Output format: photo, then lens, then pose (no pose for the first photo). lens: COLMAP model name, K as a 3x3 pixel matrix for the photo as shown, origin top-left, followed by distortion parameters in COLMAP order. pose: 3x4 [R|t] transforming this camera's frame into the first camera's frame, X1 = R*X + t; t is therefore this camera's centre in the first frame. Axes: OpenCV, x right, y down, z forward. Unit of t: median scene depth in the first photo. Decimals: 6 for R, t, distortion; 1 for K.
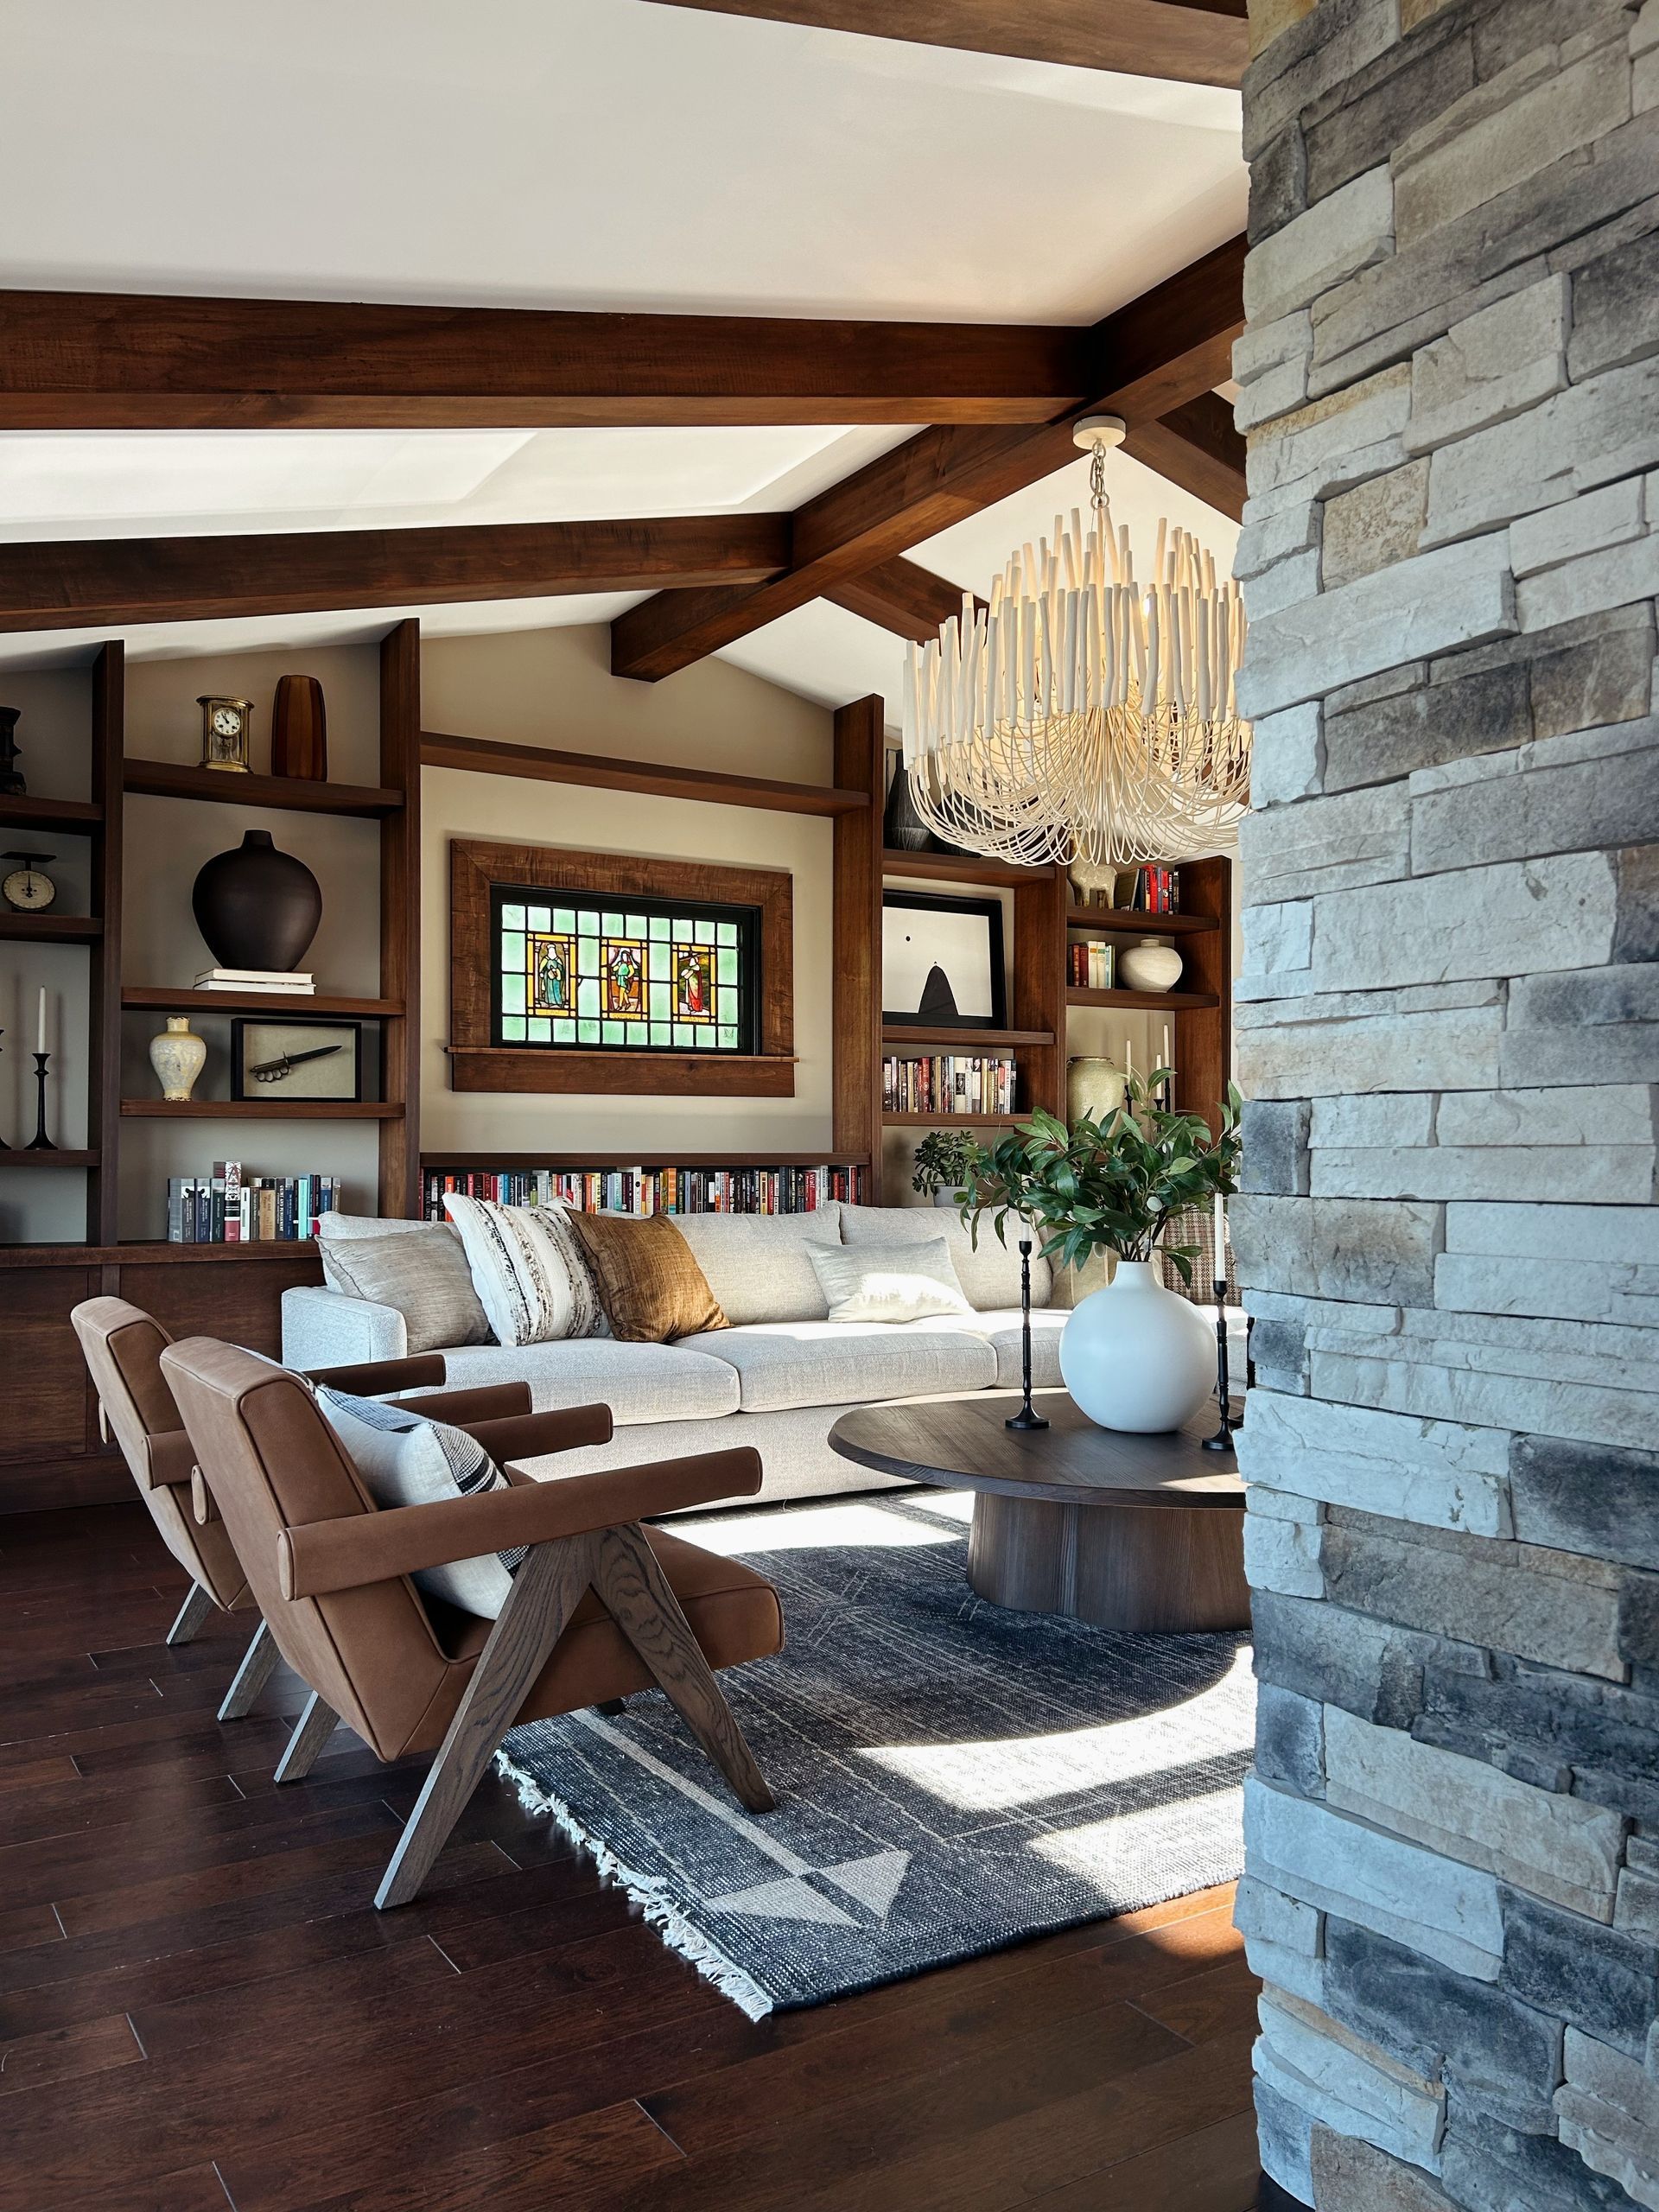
lens RADIAL K [[1668.9, 0, 831.9], [0, 1668.9, 1109.0], [0, 0, 1]] dist [0.130415, -0.247269]
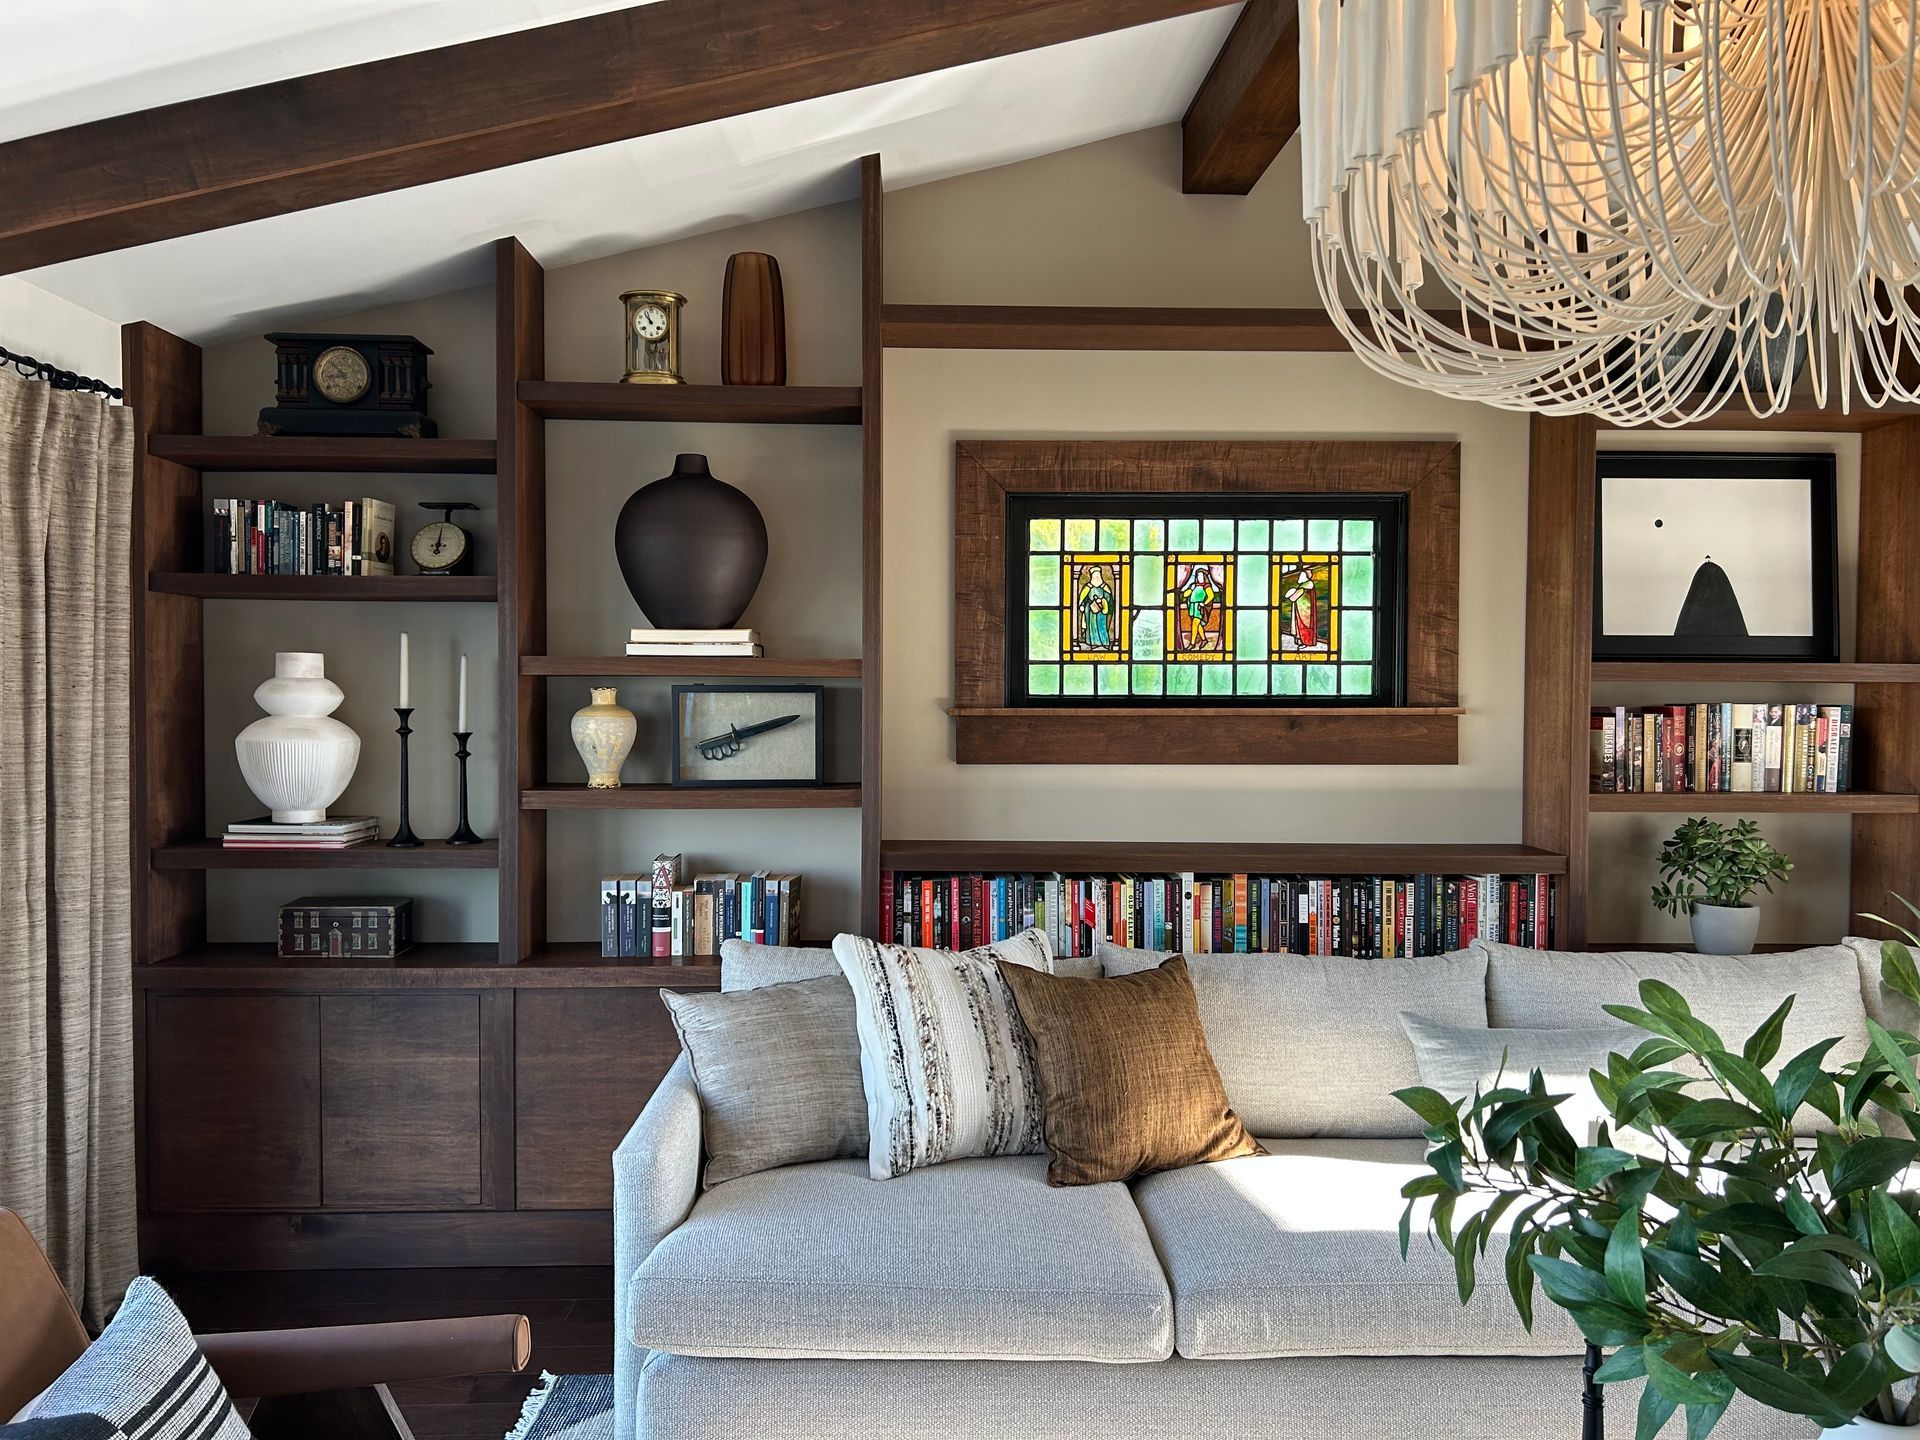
lens RADIAL K [[1448.6, 0, 949.4], [0, 1448.6, 721.6], [0, 0, 1]] dist [0.130415, -0.247269]
pose [[0.865770, 0.018727, -0.500092, 0.108654], [0.008004, 0.998654, 0.051253, -0.063524], [0.500379, -0.048376, 0.864454, 0.399662]]
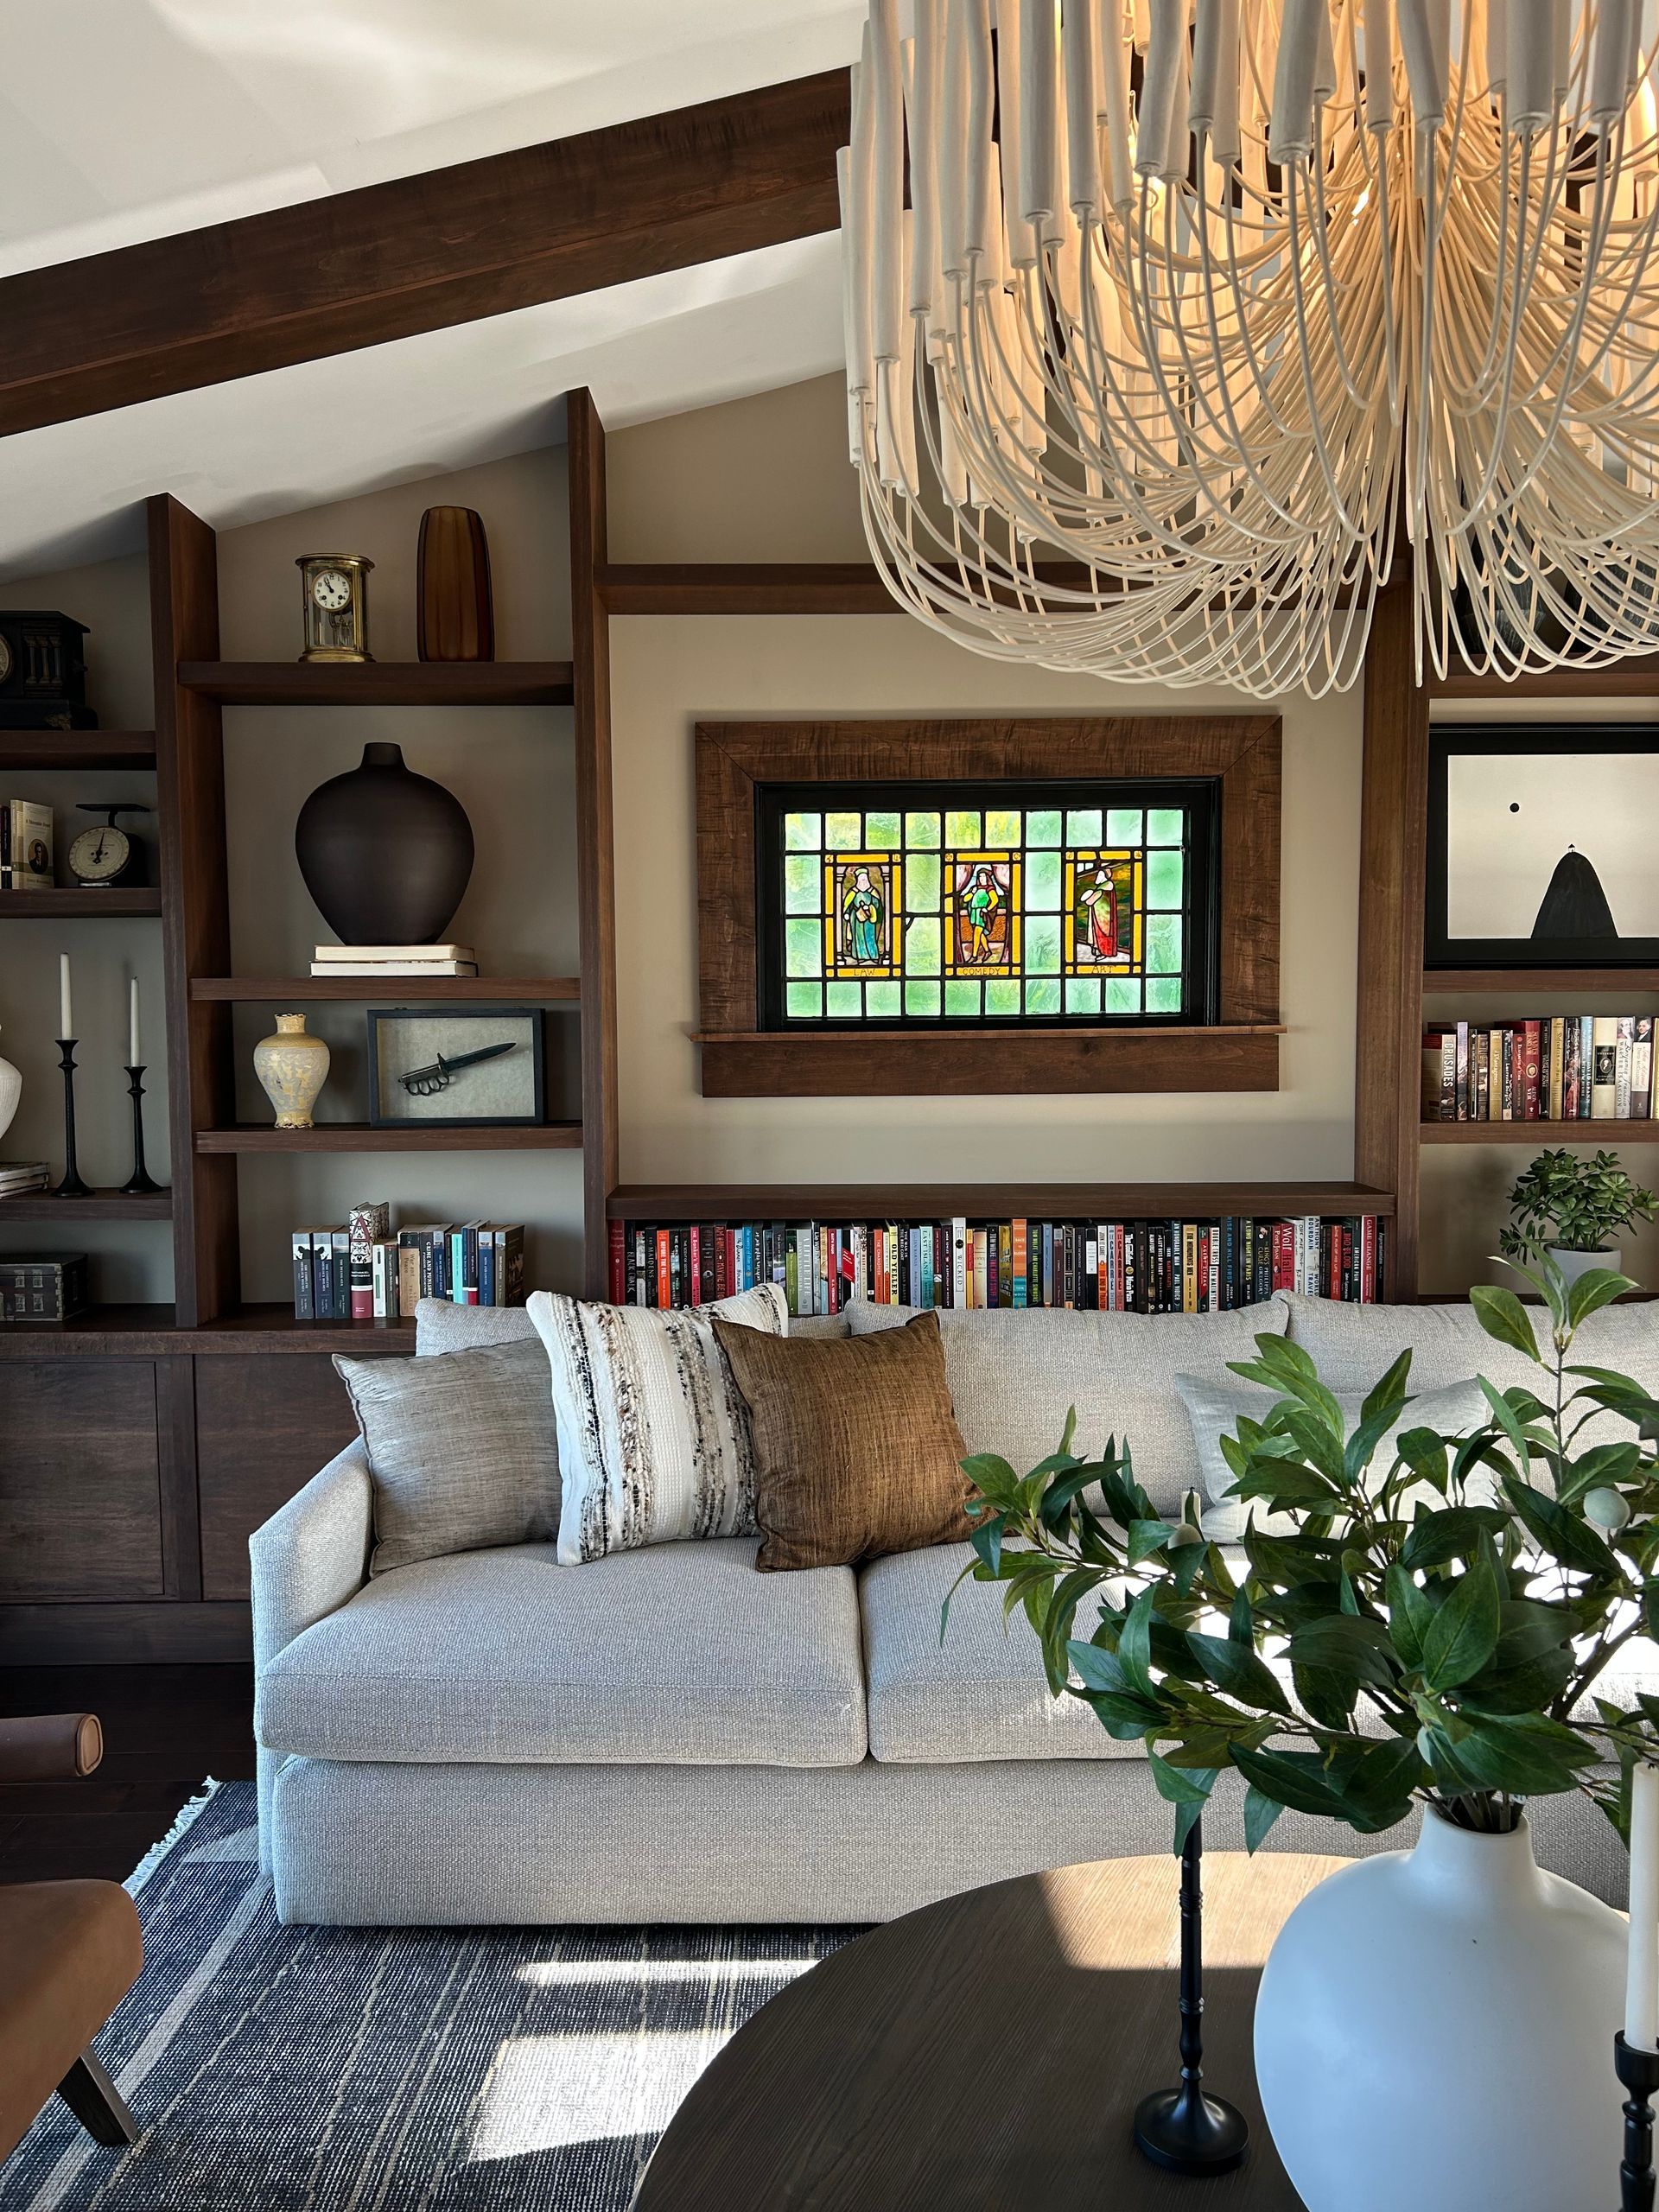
lens RADIAL K [[1662.6, 0, 805.7], [0, 1662.6, 1120.9], [0, 0, 1]] dist [0.148123, -0.337482]
pose [[0.852822, 0.031759, -0.521236, 0.162942], [0.020572, 0.995331, 0.094305, -0.062699], [0.521797, -0.091148, 0.848186, 0.429213]]
